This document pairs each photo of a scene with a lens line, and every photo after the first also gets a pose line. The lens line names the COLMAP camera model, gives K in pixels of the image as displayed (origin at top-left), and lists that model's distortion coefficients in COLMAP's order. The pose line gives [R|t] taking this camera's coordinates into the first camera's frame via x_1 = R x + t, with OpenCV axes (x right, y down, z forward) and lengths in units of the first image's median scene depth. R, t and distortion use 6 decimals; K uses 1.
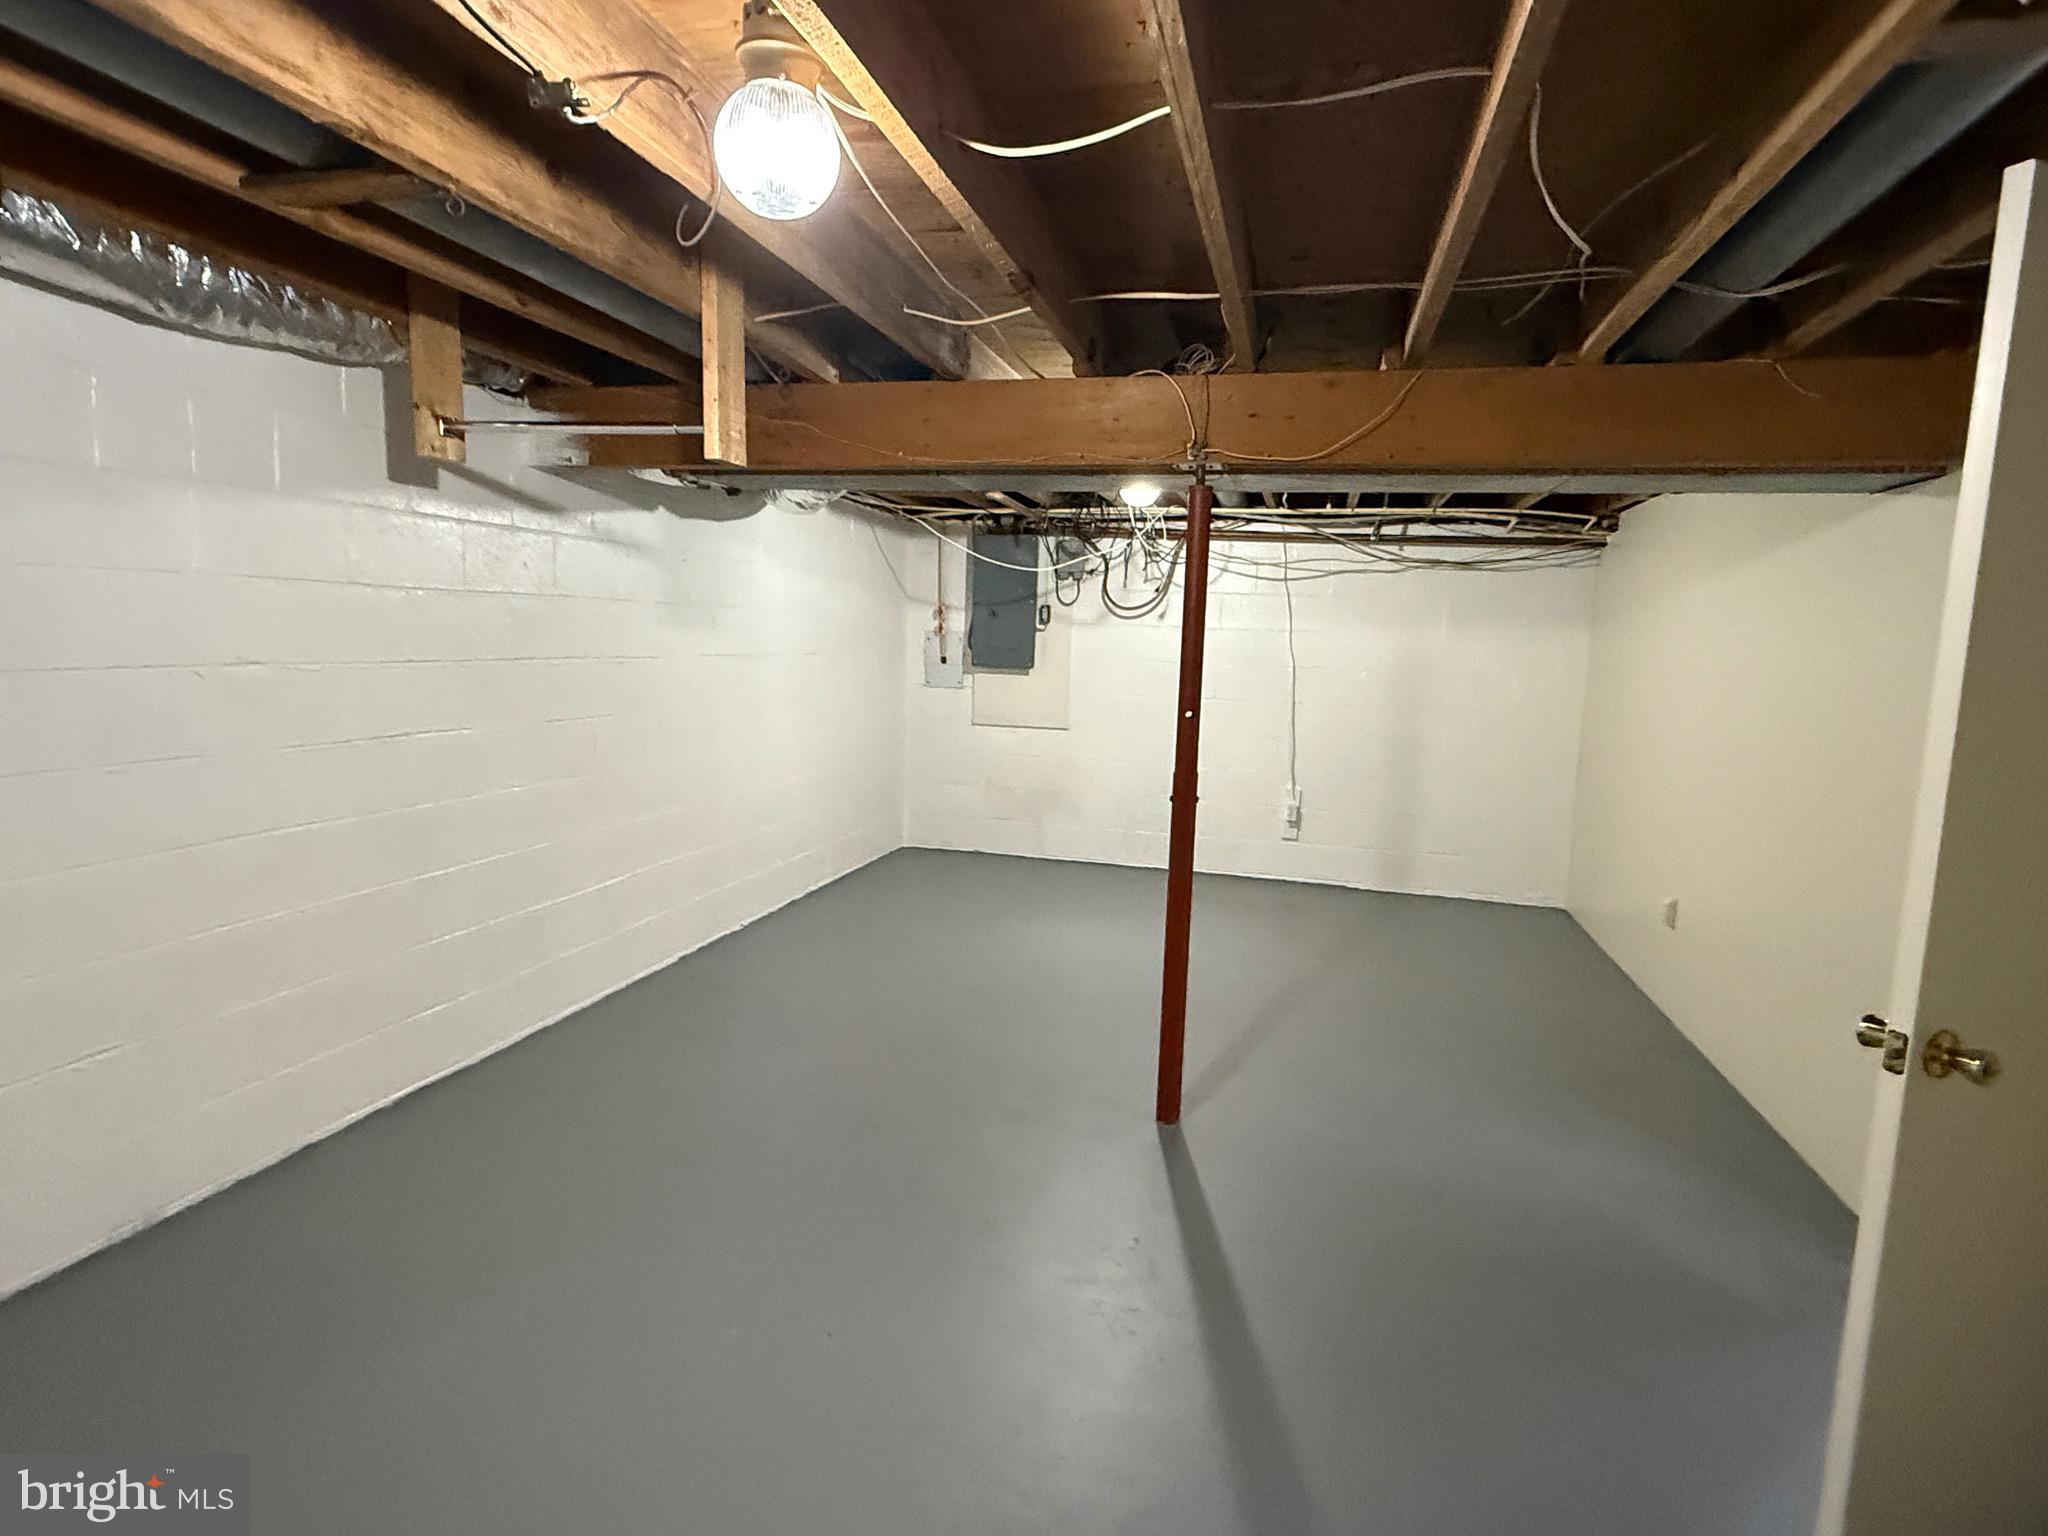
lens RADIAL K [[1105.1, 0, 1021.7], [0, 1105.1, 770.8], [0, 0, 1]] dist [0.002431, 0.000129]
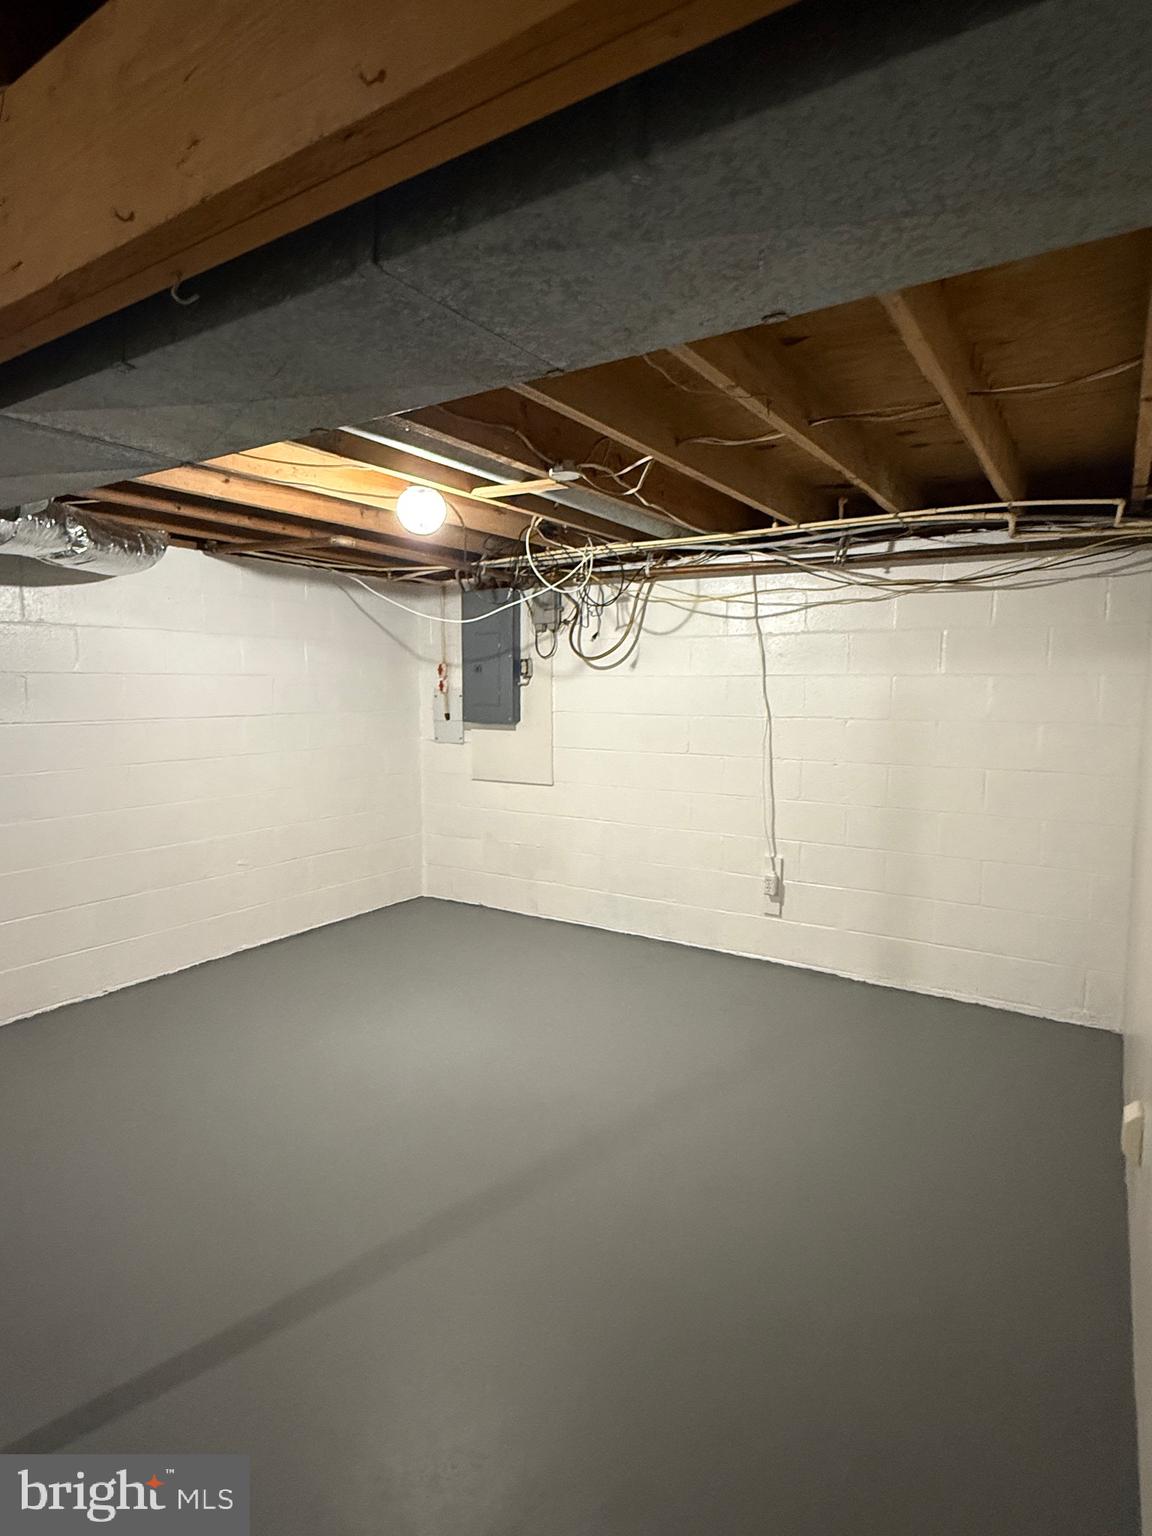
lens RADIAL K [[828.9, 0, 577.9], [0, 828.9, 766.6], [0, 0, 1]] dist [0.002431, 0.000129]
pose [[0.946796, -0.002441, -0.321824, 0.305952], [-0.007388, 0.999543, -0.029317, -0.033901], [0.321748, 0.030135, 0.946345, 0.329261]]
